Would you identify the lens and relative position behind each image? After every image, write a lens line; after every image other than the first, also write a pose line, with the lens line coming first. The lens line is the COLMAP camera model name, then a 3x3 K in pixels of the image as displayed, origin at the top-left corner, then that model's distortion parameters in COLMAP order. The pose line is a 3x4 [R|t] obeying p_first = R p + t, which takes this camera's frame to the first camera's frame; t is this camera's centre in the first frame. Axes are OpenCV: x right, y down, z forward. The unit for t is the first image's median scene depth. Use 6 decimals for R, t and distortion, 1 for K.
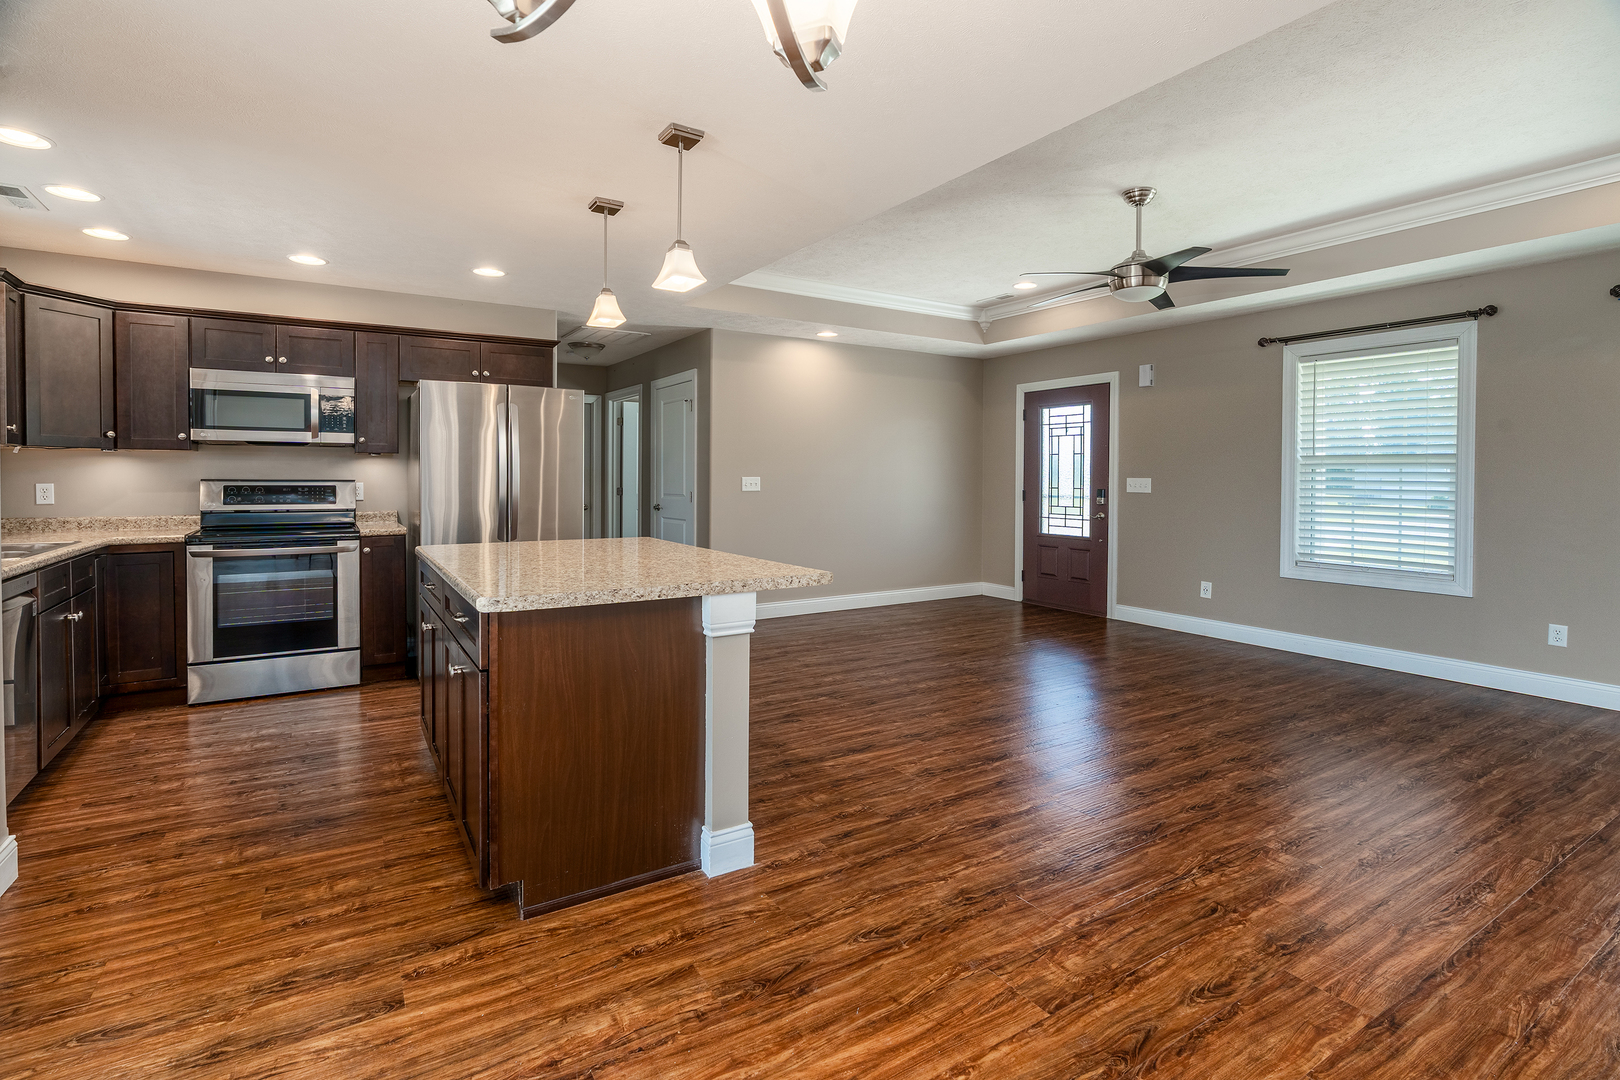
lens RADIAL K [[729.2, 0, 814.0], [0, 729.2, 490.1], [0, 0, 1]] dist [-0.005840, 0.001360]
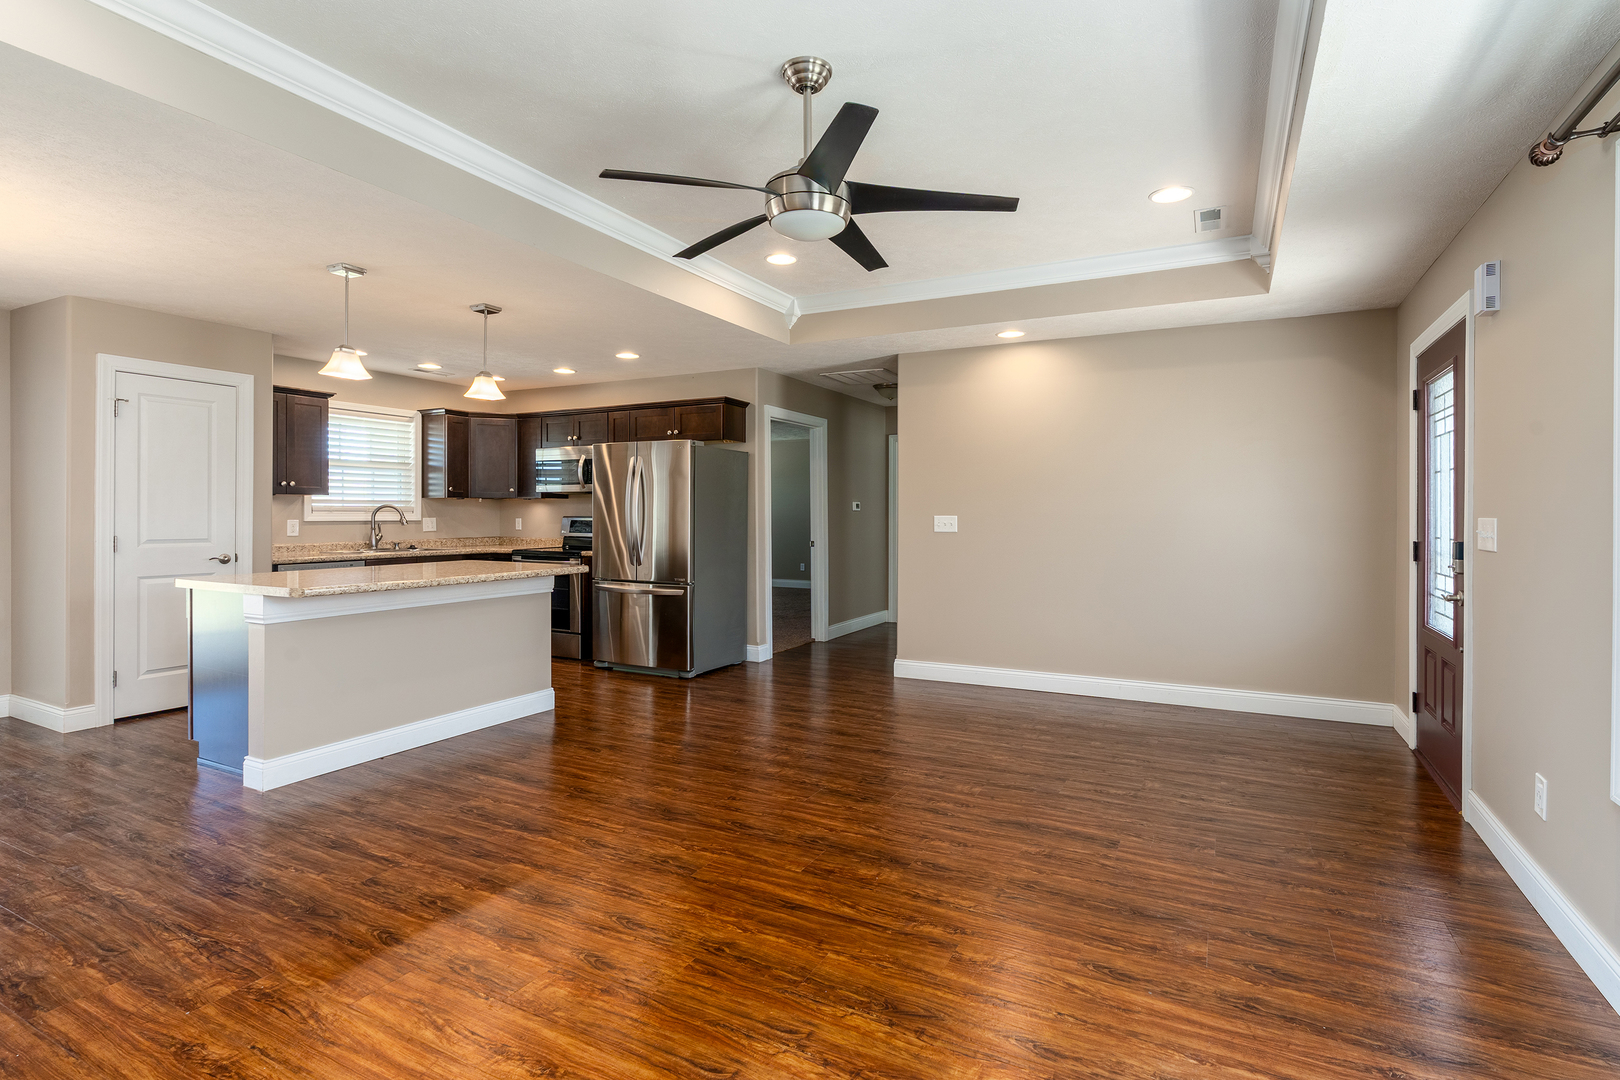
lens RADIAL K [[783.9, 0, 834.4], [0, 783.9, 494.5], [0, 0, 1]] dist [-0.010124, 0.004207]
pose [[0.536669, -0.021713, -0.843514, 1.890617], [-0.017626, 0.999162, -0.036933, -0.018283], [0.843609, 0.034688, 0.535836, 1.173662]]
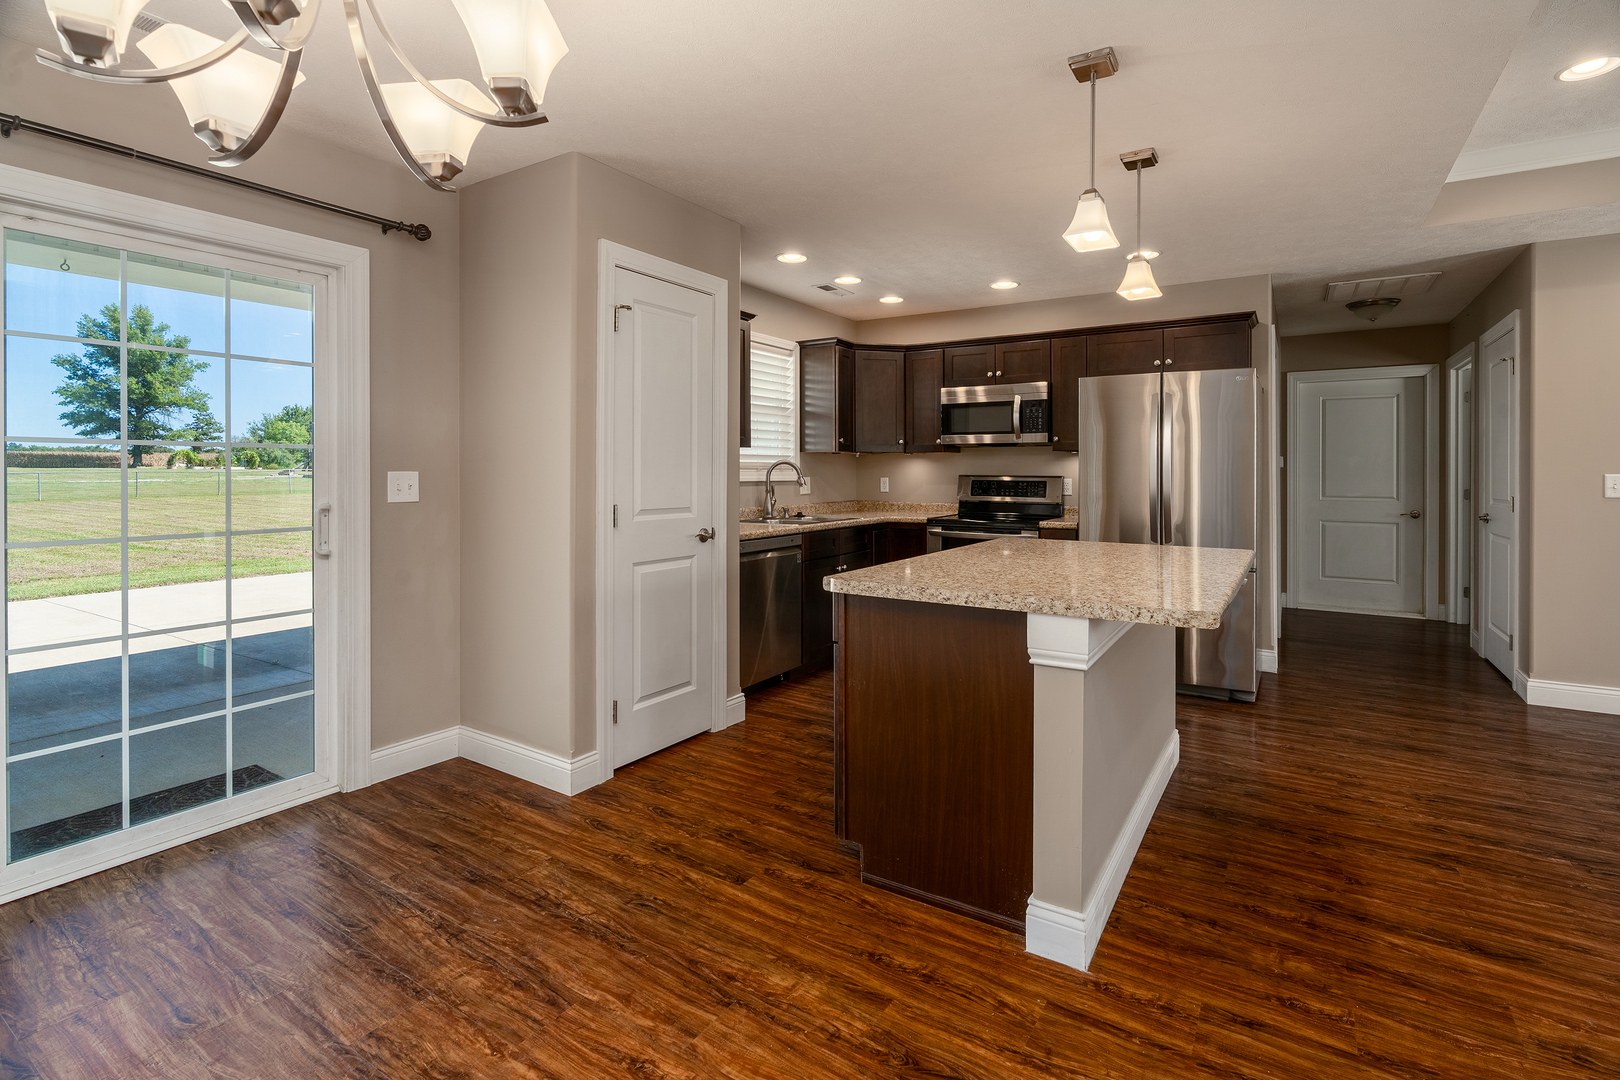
lens RADIAL K [[783.9, 0, 822.8], [0, 783.9, 470.5], [0, 0, 1]] dist [-0.010124, 0.004207]
pose [[0.442586, -0.003041, -0.896721, 0.545930], [-0.017798, 0.999767, -0.012174, -0.003743], [0.896549, 0.021348, 0.442429, 0.373754]]
